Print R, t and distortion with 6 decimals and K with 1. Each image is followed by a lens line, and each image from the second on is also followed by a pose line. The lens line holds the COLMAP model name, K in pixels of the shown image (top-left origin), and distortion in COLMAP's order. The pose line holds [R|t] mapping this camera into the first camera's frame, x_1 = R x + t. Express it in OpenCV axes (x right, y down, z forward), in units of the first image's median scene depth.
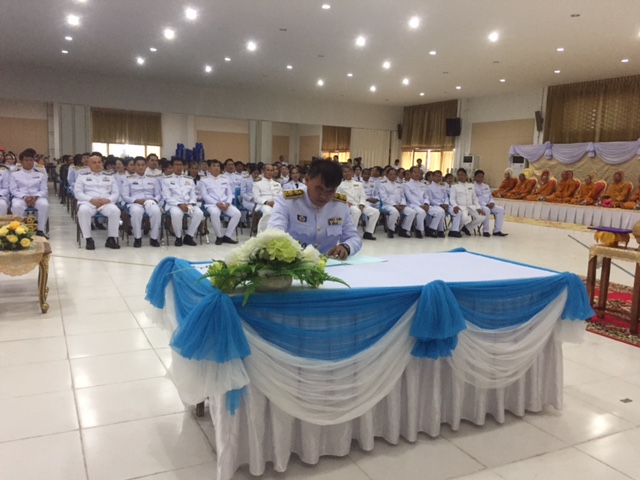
lens RADIAL K [[547.4, 0, 320.5], [0, 547.4, 244.6], [0, 0, 1]] dist [0.076350, -0.110075]
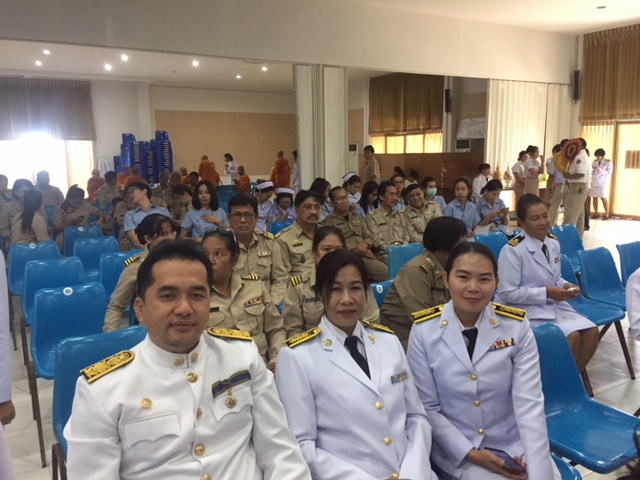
lens RADIAL K [[547.4, 0, 320.8], [0, 547.4, 237.6], [0, 0, 1]] dist [0.076350, -0.110075]
pose [[0.995420, -0.061940, 0.072814, -0.103154], [0.061004, 0.998025, 0.015010, -0.072042], [-0.073600, -0.010500, 0.997233, 0.411250]]
